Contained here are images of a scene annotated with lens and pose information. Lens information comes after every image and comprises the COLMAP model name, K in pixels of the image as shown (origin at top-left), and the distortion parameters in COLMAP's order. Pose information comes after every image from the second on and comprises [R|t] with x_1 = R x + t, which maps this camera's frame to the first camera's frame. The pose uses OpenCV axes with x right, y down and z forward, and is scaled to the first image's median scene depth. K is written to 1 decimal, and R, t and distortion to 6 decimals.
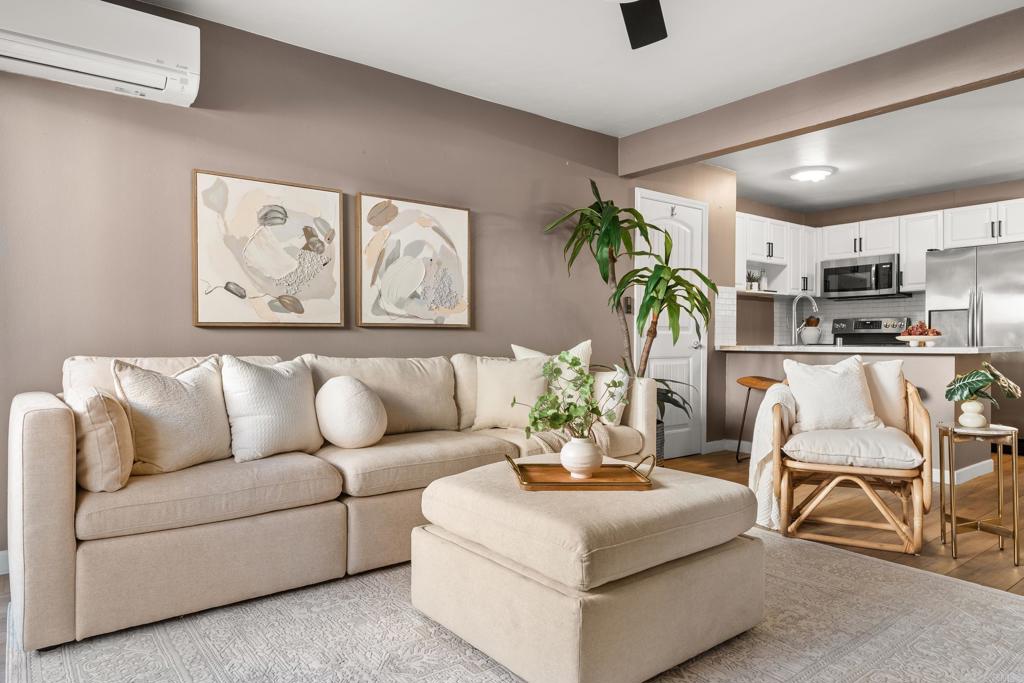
lens RADIAL K [[641.4, 0, 514.6], [0, 641.4, 341.2], [0, 0, 1]] dist [-0.000937, 0.001048]
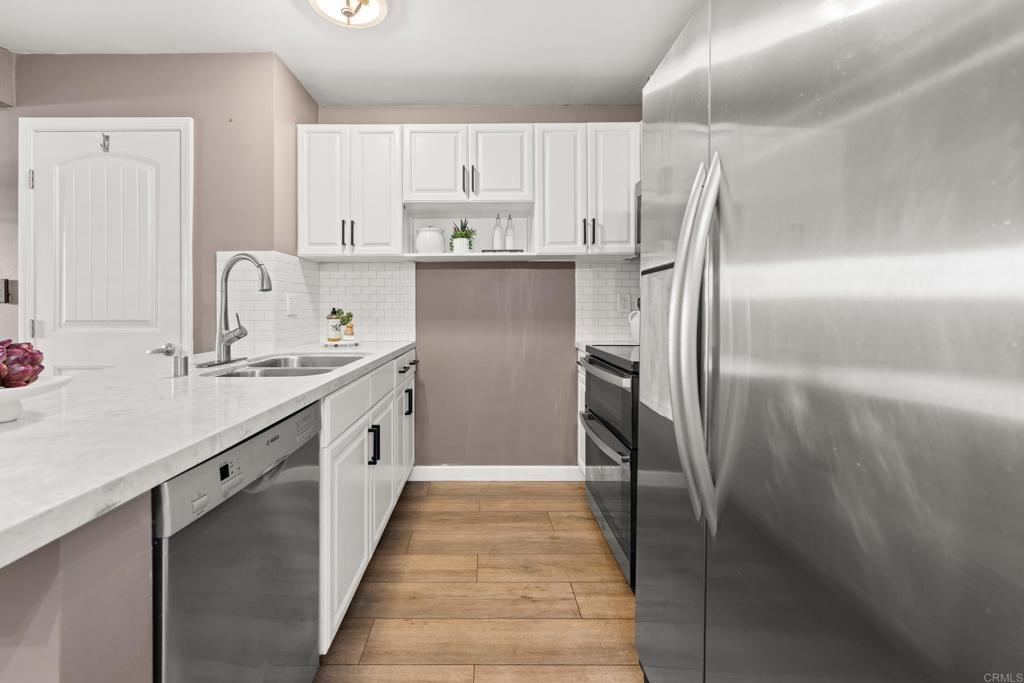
lens RADIAL K [[422.2, 0, 486.5], [0, 422.2, 310.6], [0, 0, 1]] dist [0.003874, -0.001344]
pose [[0.786931, -0.001100, -0.617040, 0.633653], [0.002199, 0.999997, 0.001022, -0.025674], [0.617037, -0.002161, 0.786931, 0.704762]]
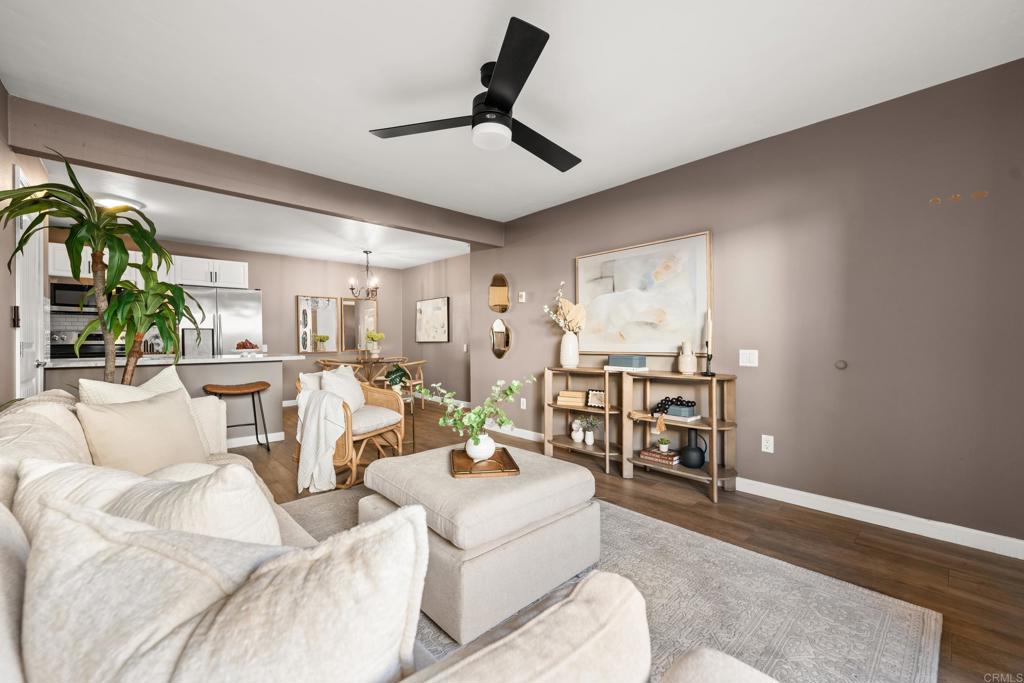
lens RADIAL K [[422.2, 0, 510.4], [0, 422.2, 339.7], [0, 0, 1]] dist [0.003874, -0.001344]
pose [[-0.062648, 0.003786, 0.998028, -0.265412], [0.003777, 0.999987, -0.003556, -0.016977], [-0.998029, 0.003546, -0.062662, 0.318354]]
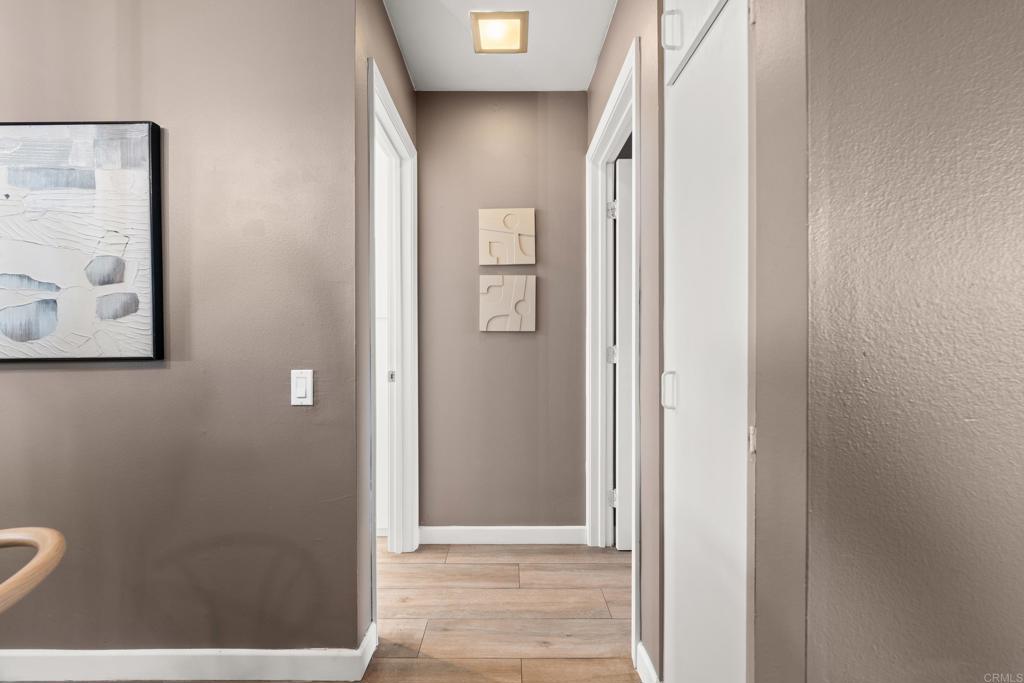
lens RADIAL K [[422.2, 0, 514.6], [0, 422.2, 343.3], [0, 0, 1]] dist [0.003874, -0.001344]
pose [[-0.779459, -0.000159, 0.626454, 0.542740], [0.005472, 0.999960, 0.007062, -0.023926], [-0.626430, 0.008932, -0.779427, 0.460152]]
